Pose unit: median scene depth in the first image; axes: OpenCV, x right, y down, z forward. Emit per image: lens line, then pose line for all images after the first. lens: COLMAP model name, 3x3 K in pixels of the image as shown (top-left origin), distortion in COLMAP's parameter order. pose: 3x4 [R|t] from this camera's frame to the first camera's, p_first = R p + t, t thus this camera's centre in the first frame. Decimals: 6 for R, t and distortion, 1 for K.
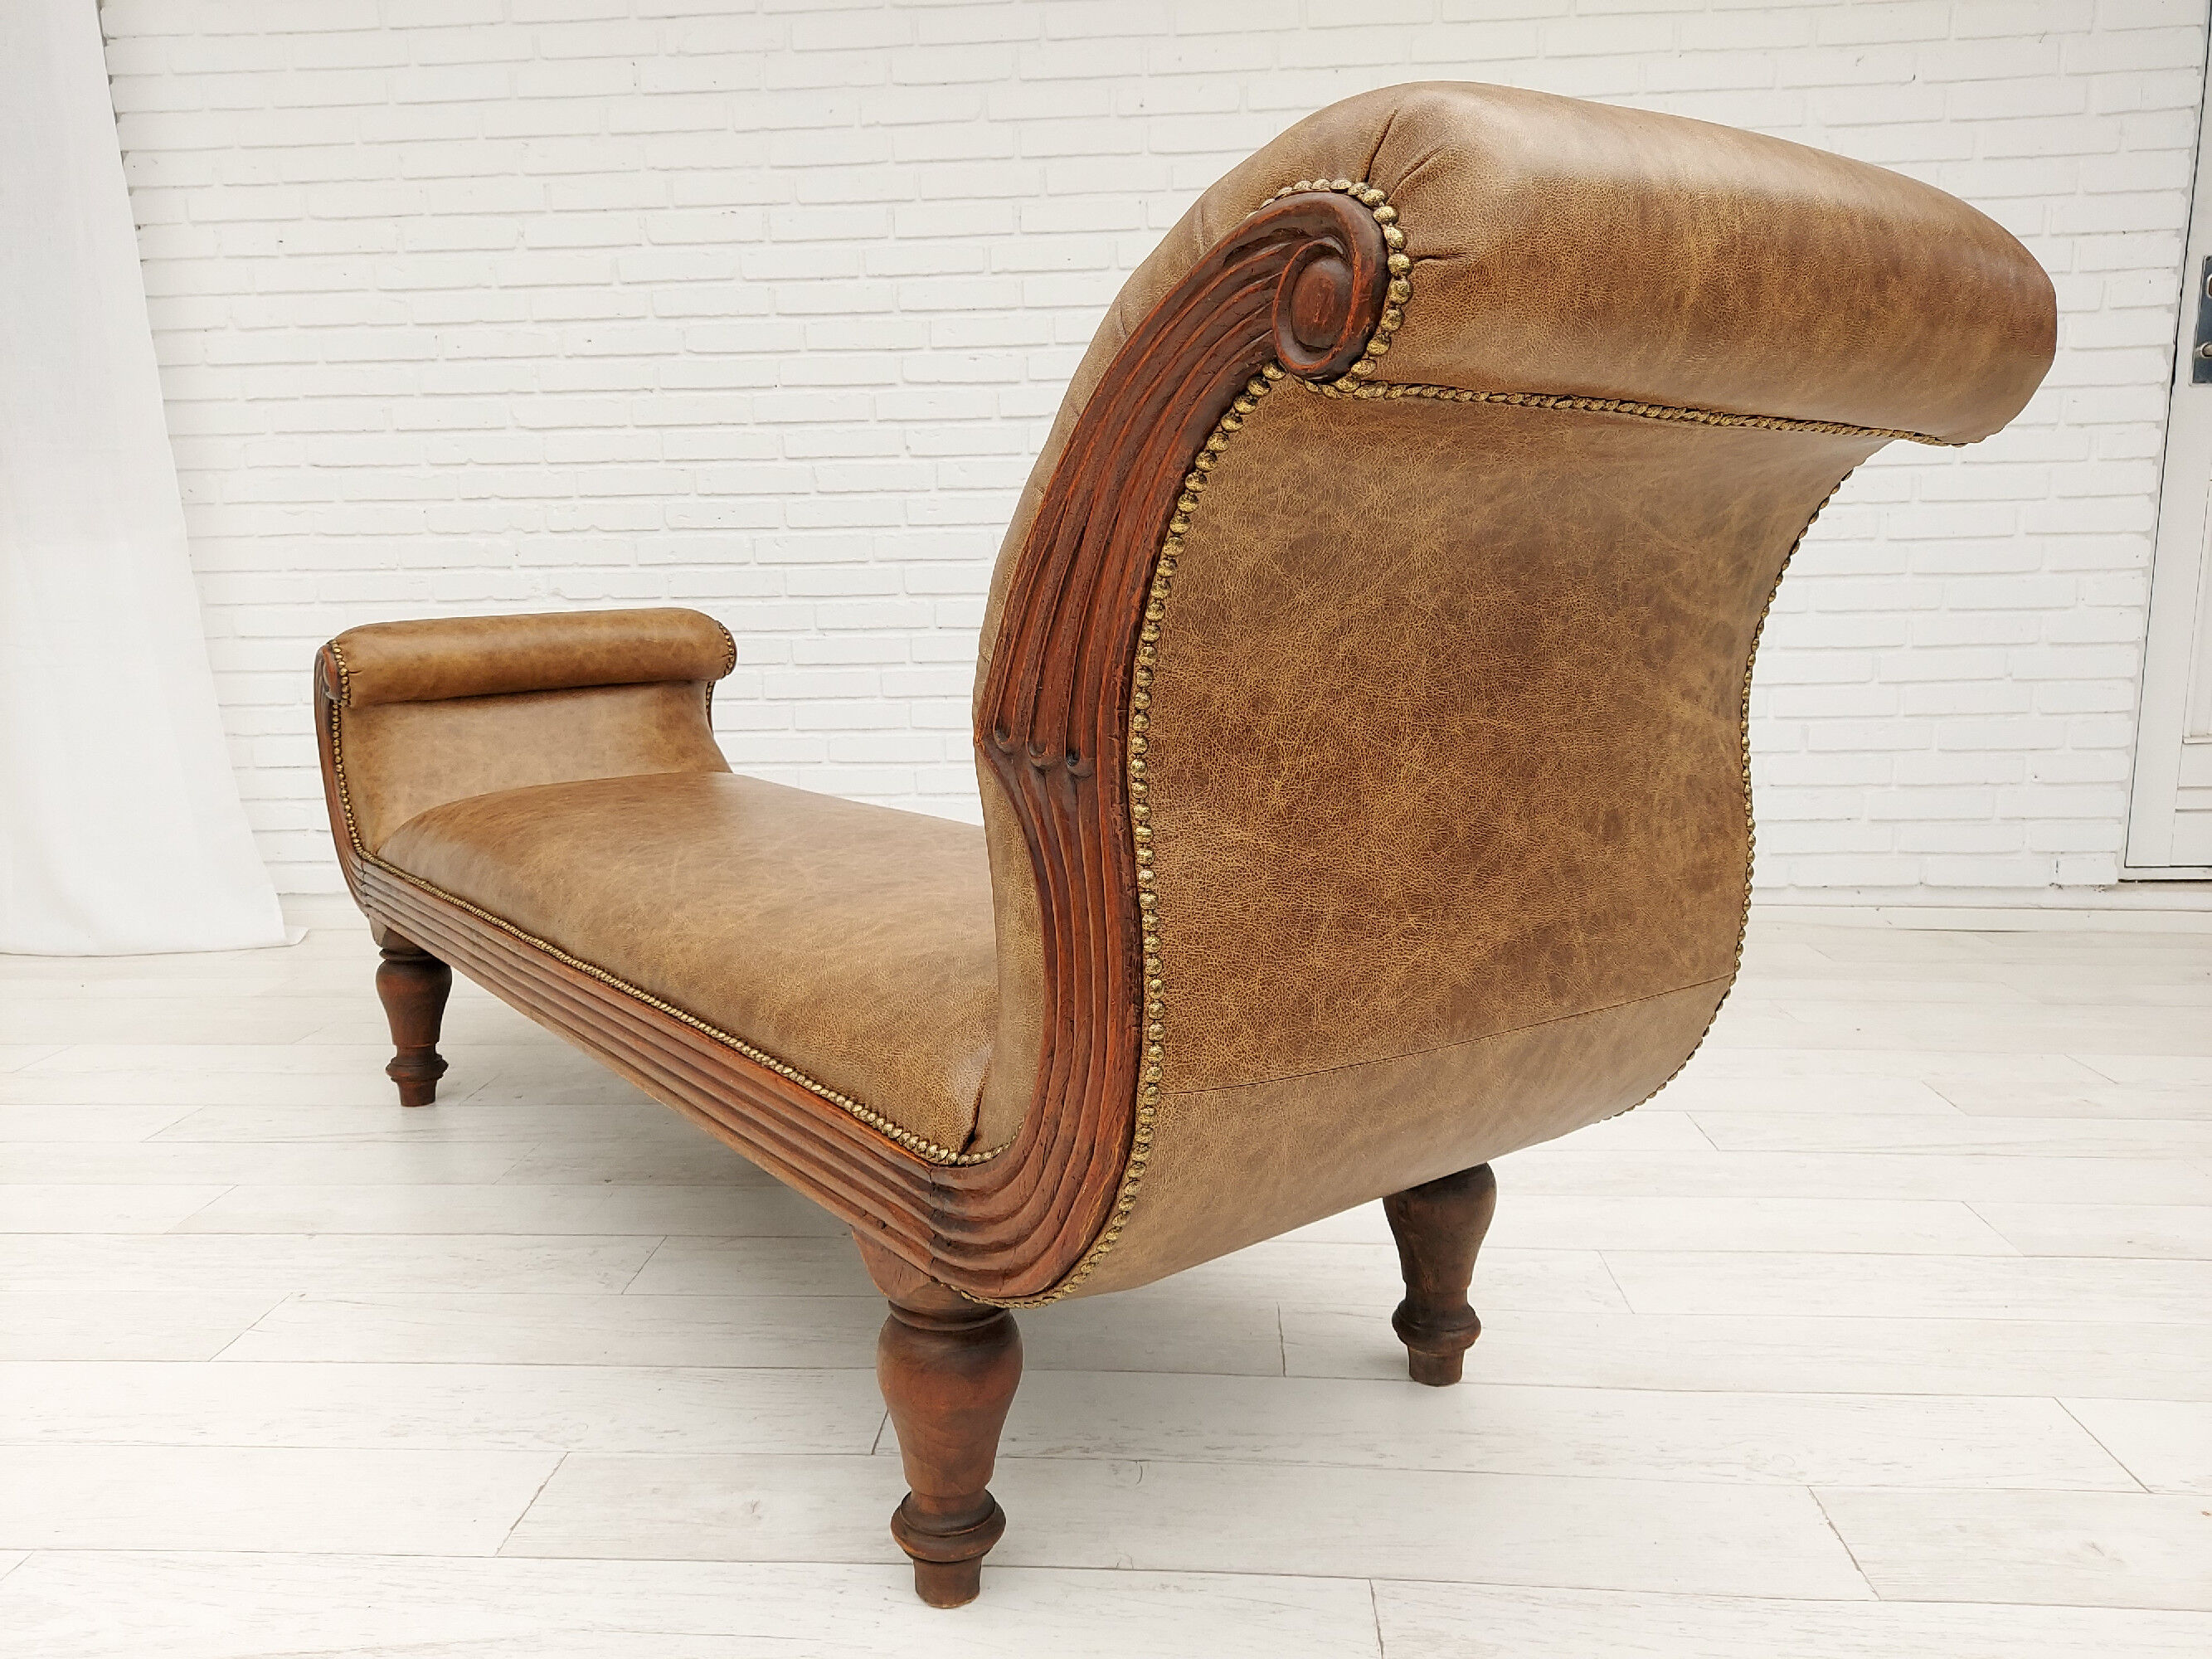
lens RADIAL K [[1674.2, 0, 1101.0], [0, 1674.2, 822.6], [0, 0, 1]] dist [0.041806, -0.038205]
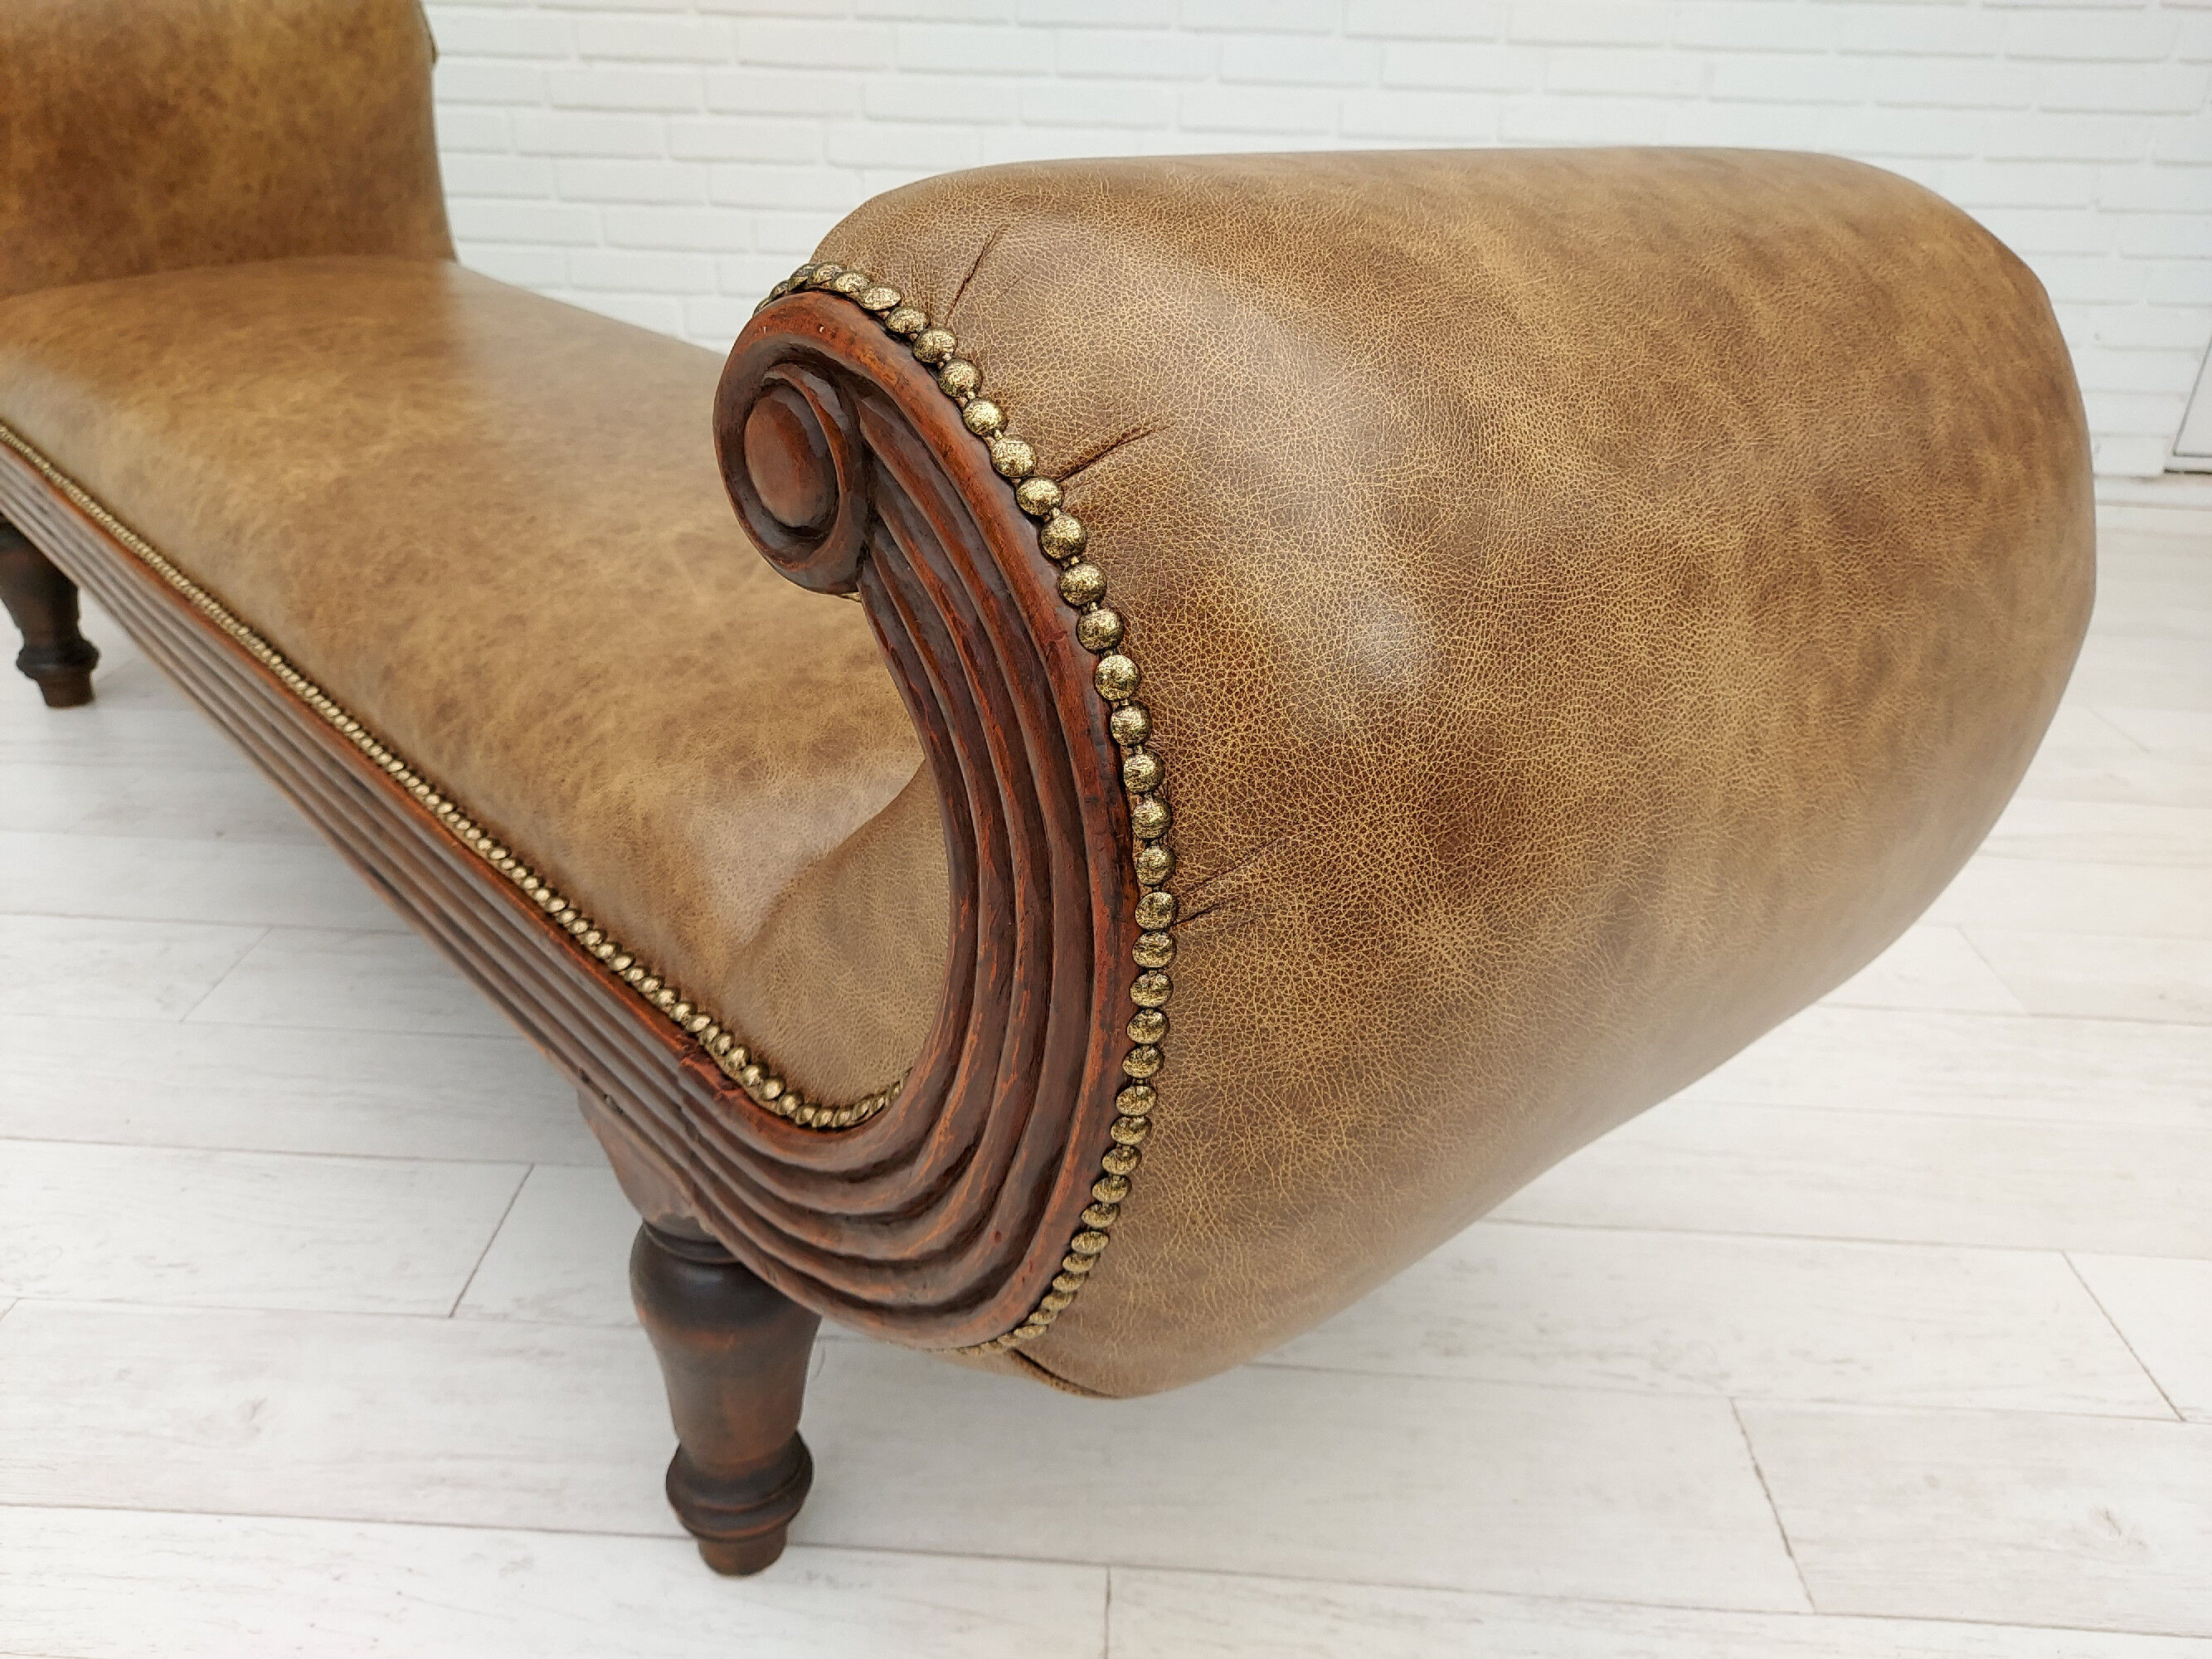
lens RADIAL K [[1674.2, 0, 1109.2], [0, 1674.2, 854.6], [0, 0, 1]] dist [0.041806, -0.038205]
pose [[0.998288, 0.032393, 0.048701, 0.045324], [-0.045803, 0.950769, 0.306496, -0.019136], [-0.036375, -0.308202, 0.950625, 0.165746]]
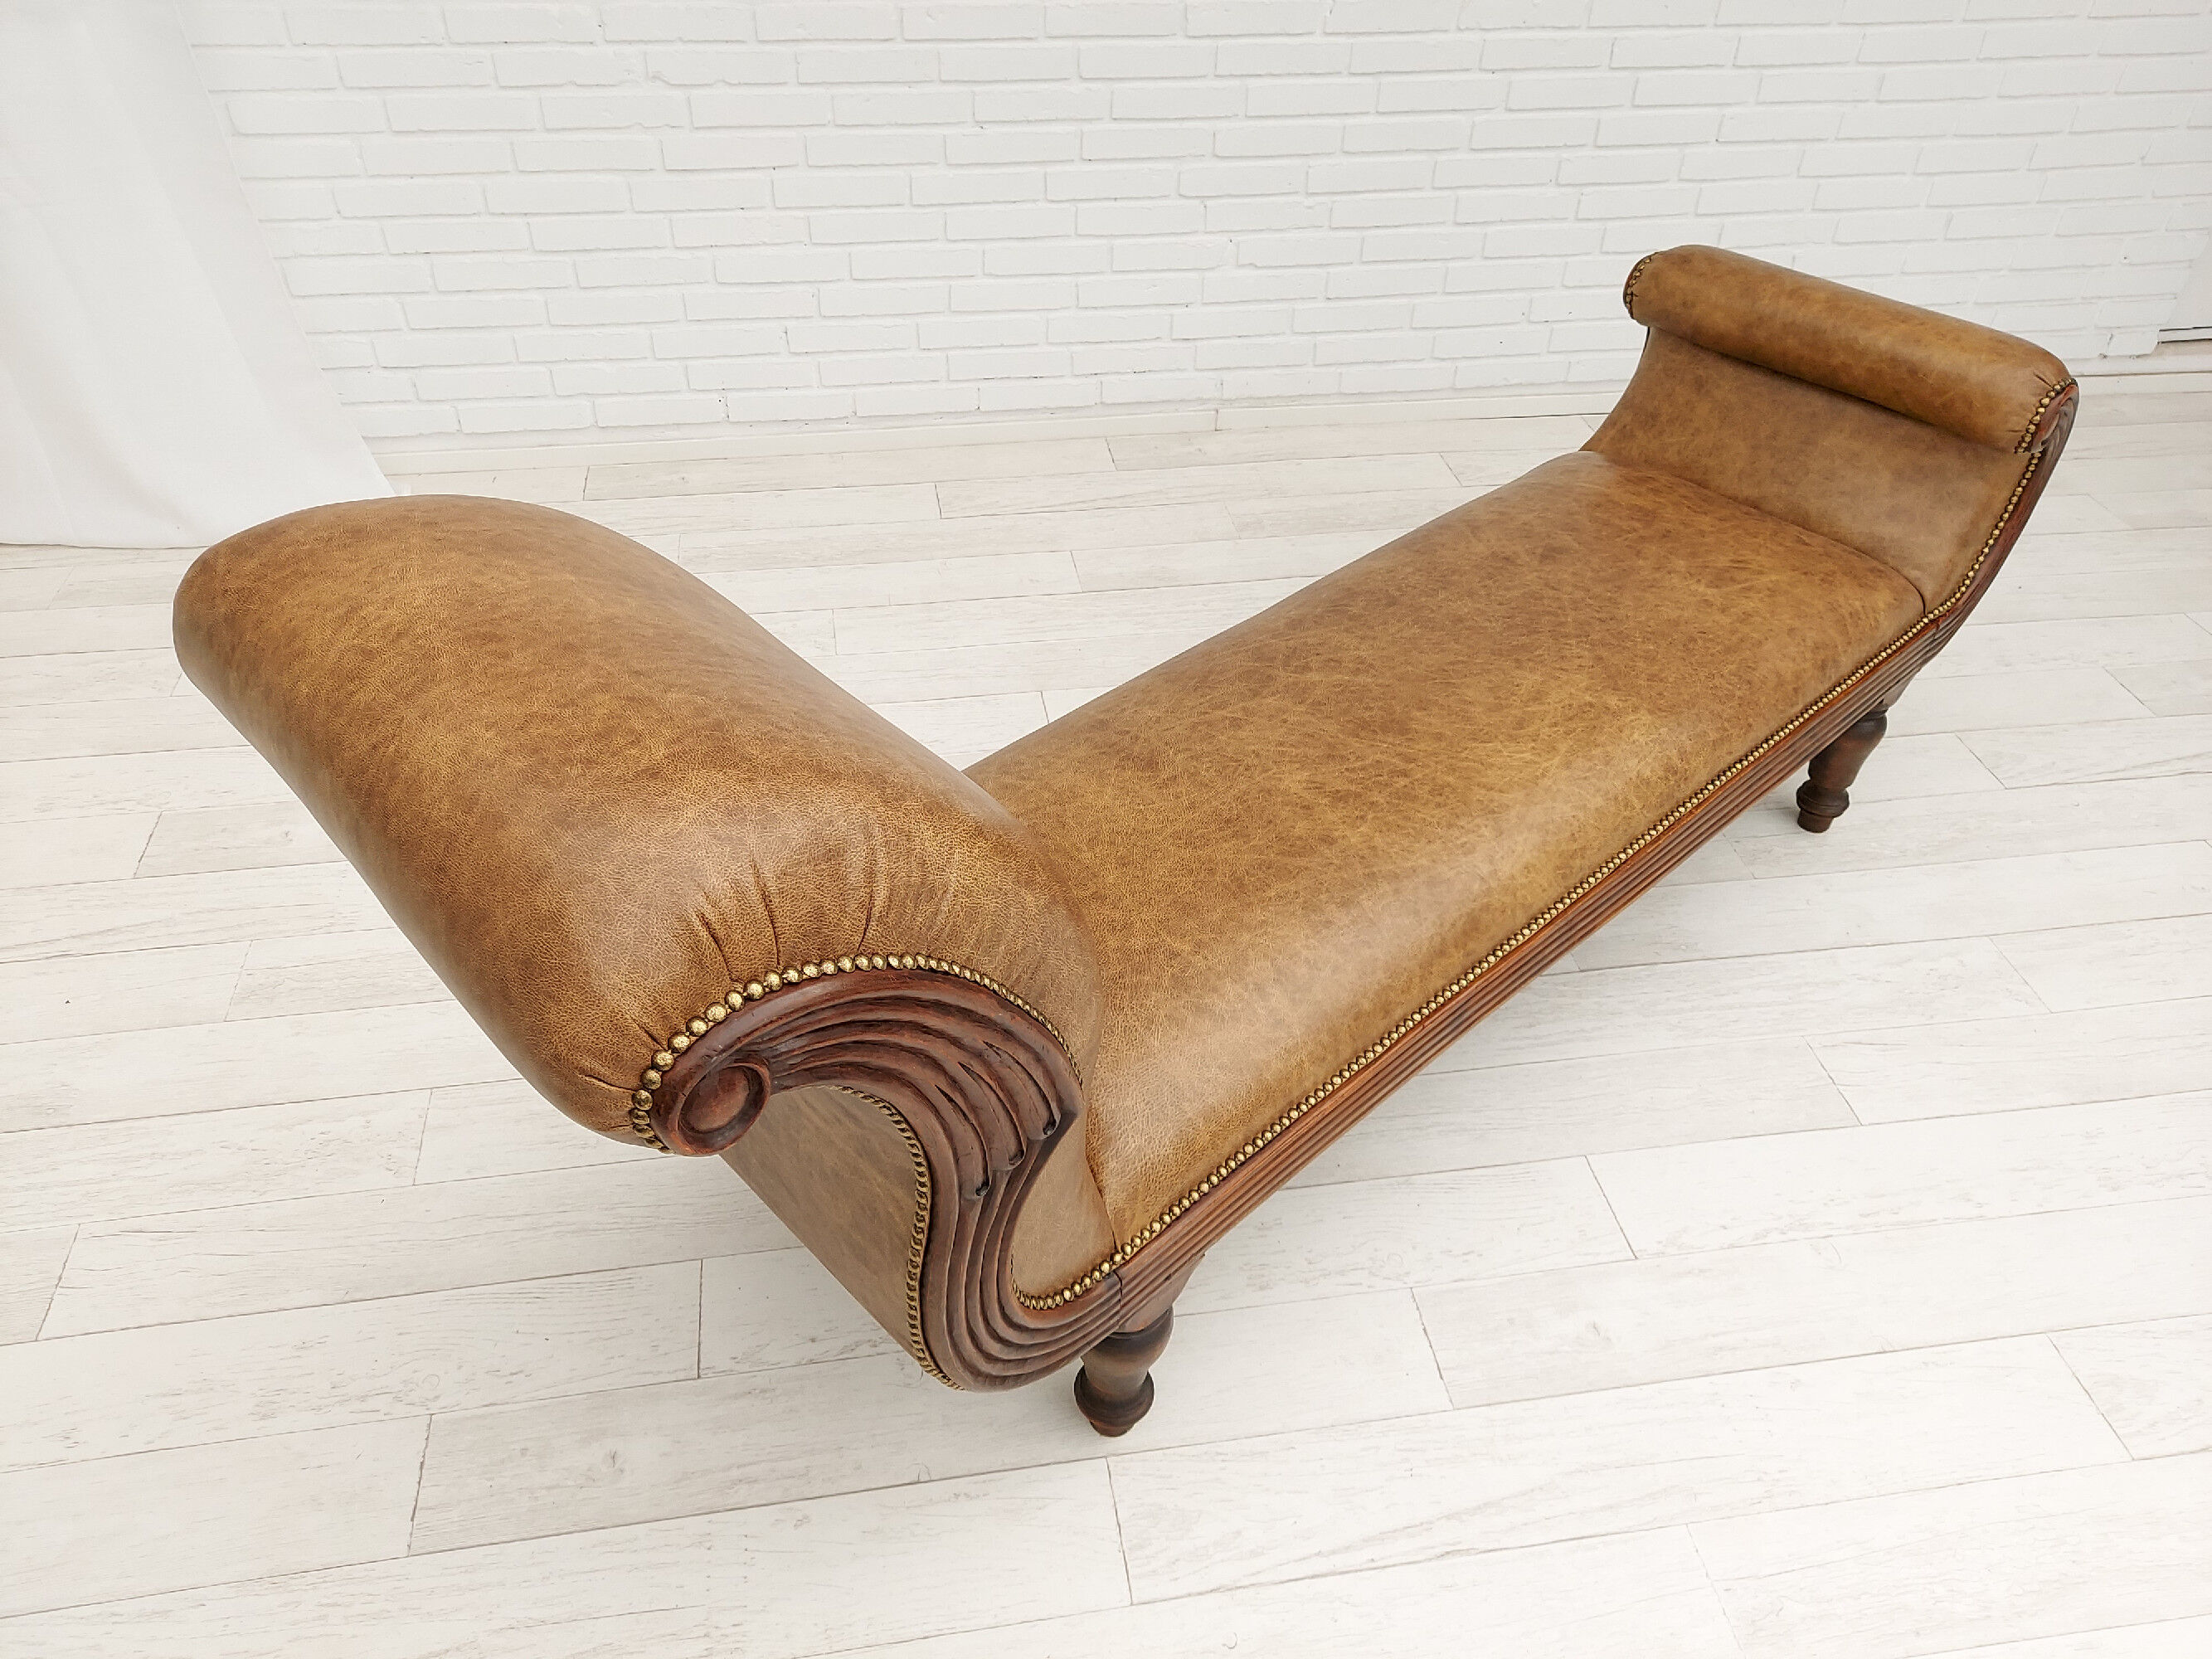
lens RADIAL K [[1674.2, 0, 1099.9], [0, 1674.2, 884.6], [0, 0, 1]] dist [0.041806, -0.038205]
pose [[0.971465, -0.117557, 0.206000, -0.350722], [-0.009679, 0.848155, 0.529659, -0.256499], [-0.236986, -0.516539, 0.822815, 0.067778]]
